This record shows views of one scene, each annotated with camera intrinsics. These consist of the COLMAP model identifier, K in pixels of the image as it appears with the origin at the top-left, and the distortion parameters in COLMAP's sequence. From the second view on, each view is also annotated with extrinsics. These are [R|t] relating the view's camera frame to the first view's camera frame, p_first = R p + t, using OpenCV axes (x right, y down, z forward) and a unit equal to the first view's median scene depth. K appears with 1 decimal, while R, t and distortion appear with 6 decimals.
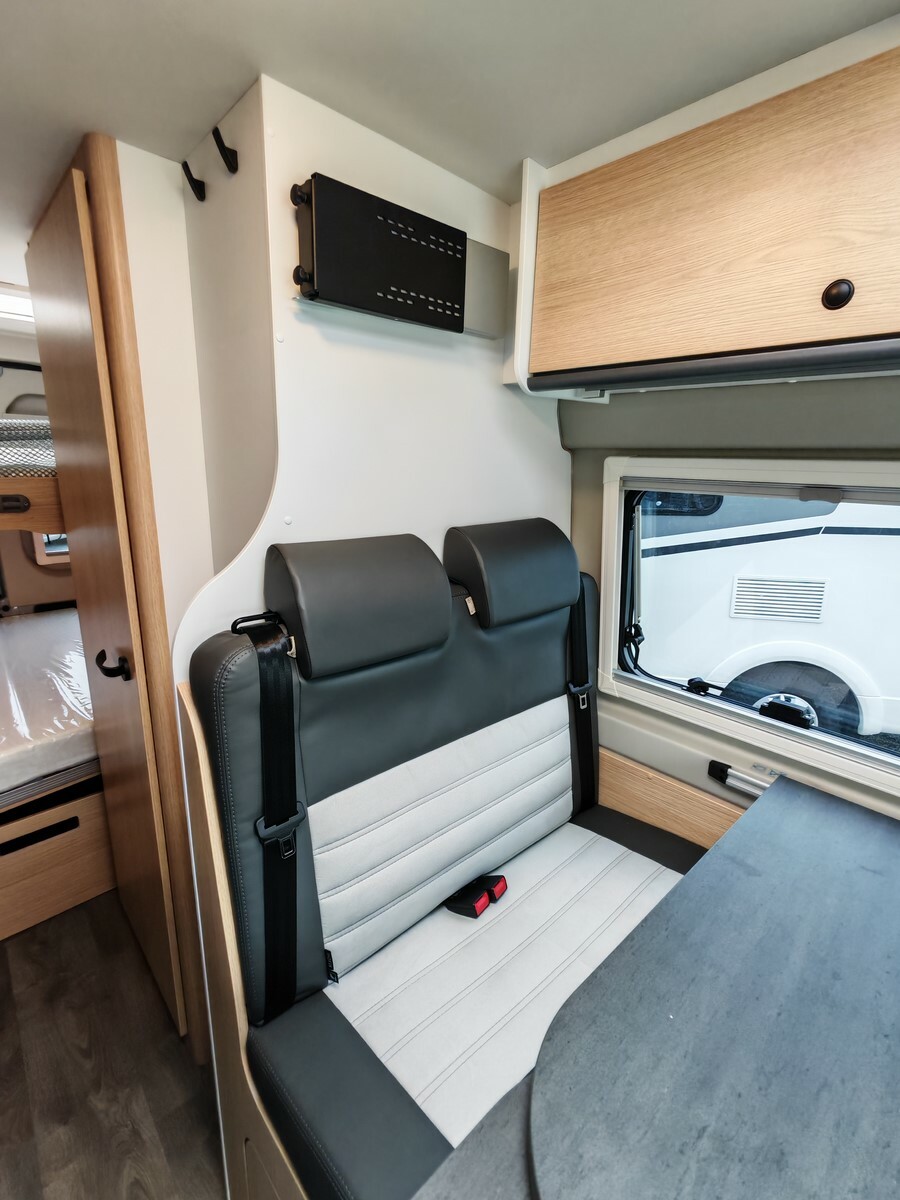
lens RADIAL K [[557.2, 0, 442.9], [0, 557.2, 607.2], [0, 0, 1]] dist [0.004232, 0.000975]
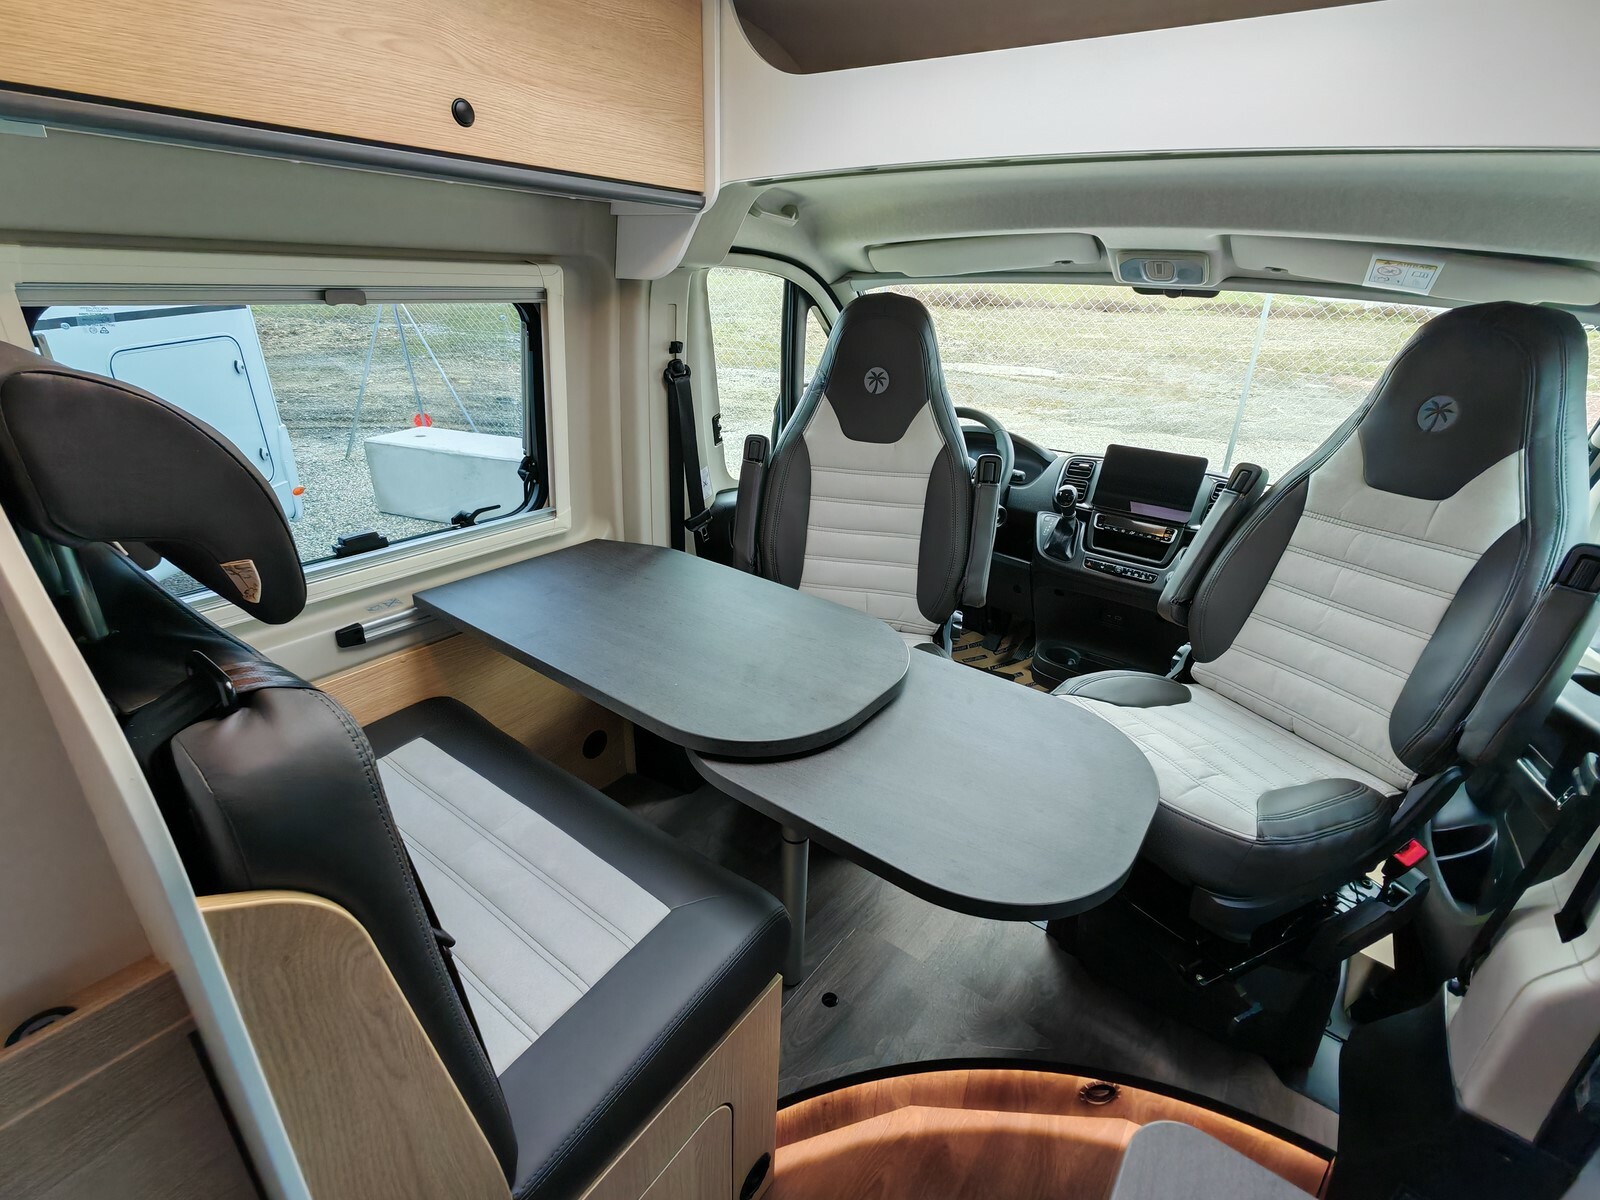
lens RADIAL K [[742.9, 0, 802.4], [0, 742.9, 595.2], [0, 0, 1]] dist [0.004232, 0.000975]
pose [[-0.198982, -0.424903, 0.883099, -0.279414], [0.207789, 0.862337, 0.461733, -0.065512], [-0.957721, 0.275375, -0.083299, 0.177604]]
